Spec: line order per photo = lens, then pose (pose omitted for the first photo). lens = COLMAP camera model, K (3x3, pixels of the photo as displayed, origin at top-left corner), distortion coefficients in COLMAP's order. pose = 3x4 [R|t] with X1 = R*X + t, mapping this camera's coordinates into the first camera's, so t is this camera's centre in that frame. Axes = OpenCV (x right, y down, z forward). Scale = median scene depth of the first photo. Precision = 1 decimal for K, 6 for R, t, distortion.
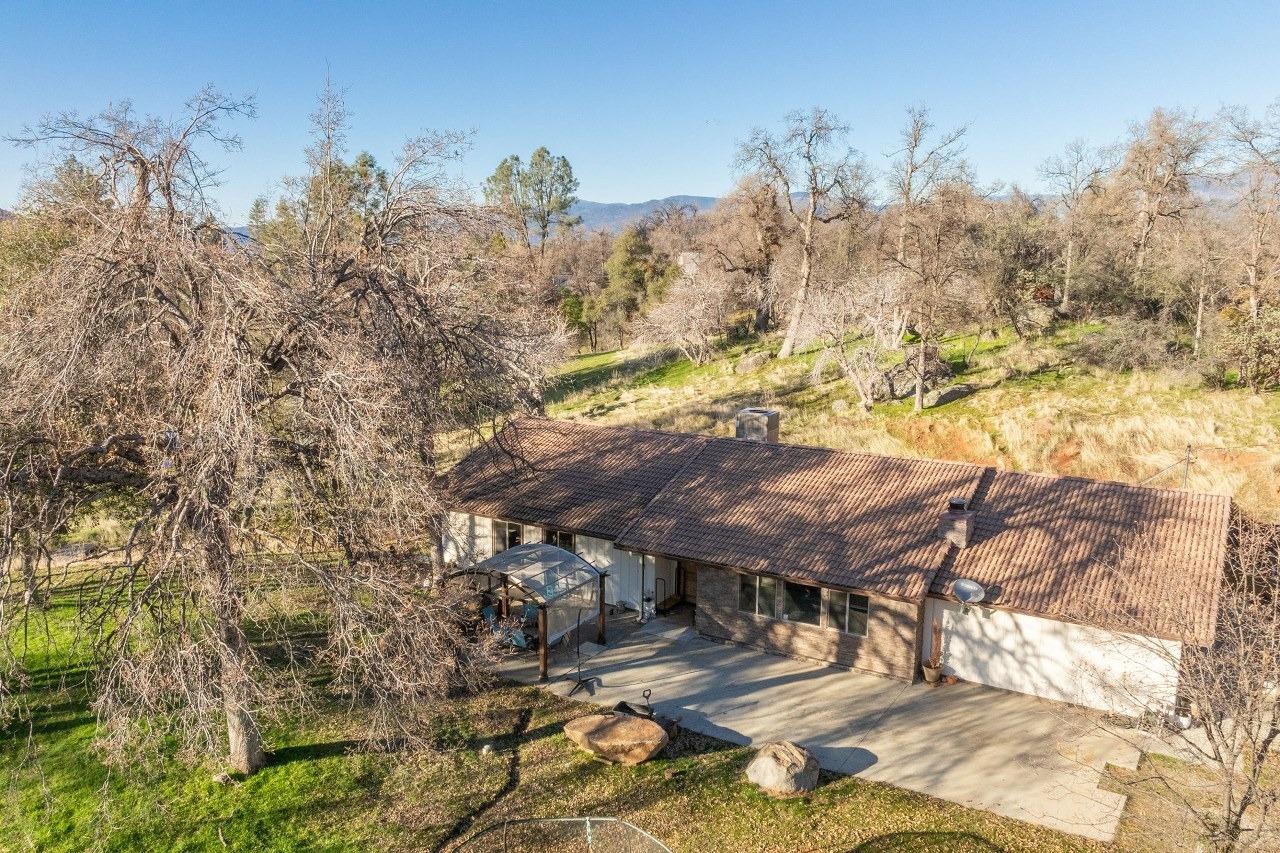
lens RADIAL K [[1143.1, 0, 632.6], [0, 1143.1, 422.6], [0, 0, 1]] dist [-0.057713, 0.060119]
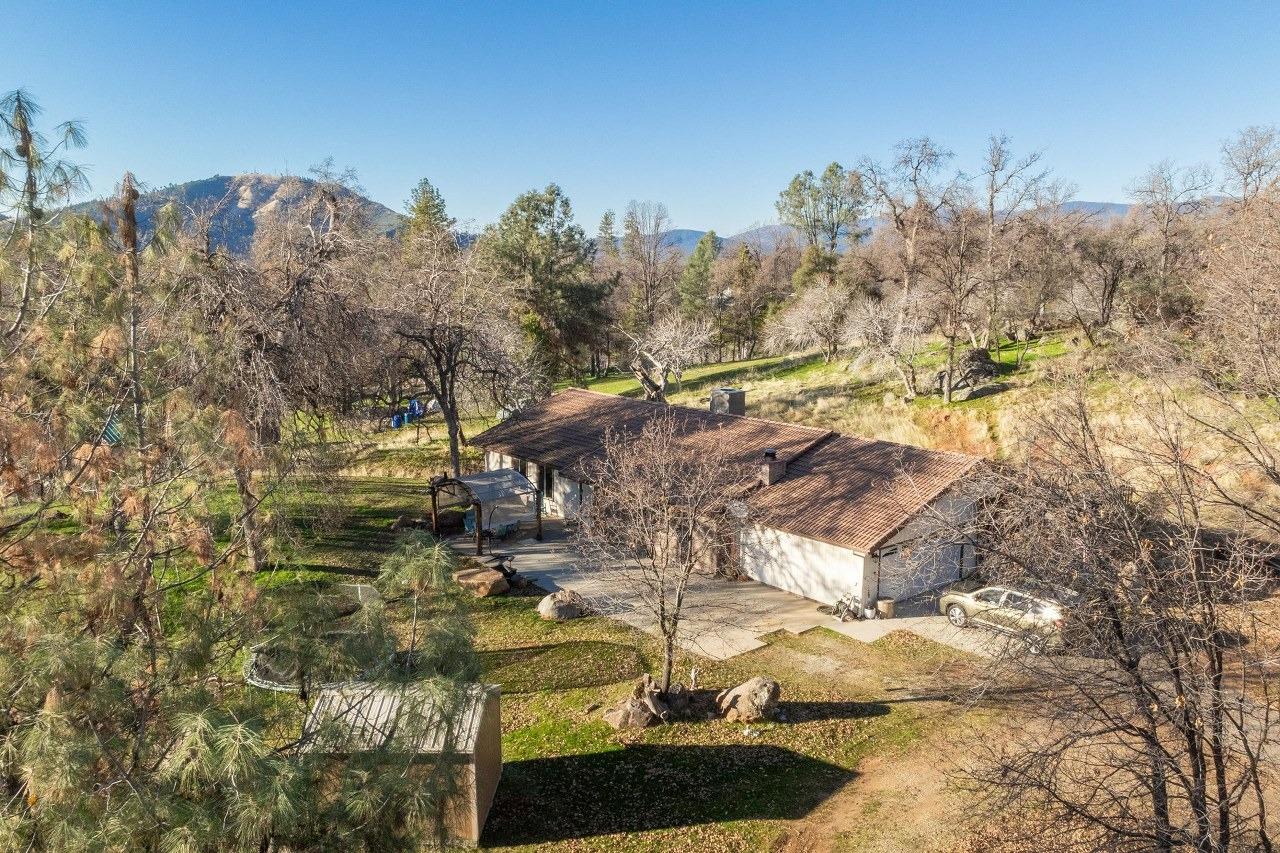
lens RADIAL K [[1177.9, 0, 646.1], [0, 1177.9, 420.7], [0, 0, 1]] dist [-0.022786, 0.000000]
pose [[0.945100, 0.044720, -0.323707, 0.507618], [-0.048958, 0.998789, -0.004955, 0.039667], [0.323094, 0.020531, 0.946144, -0.317038]]
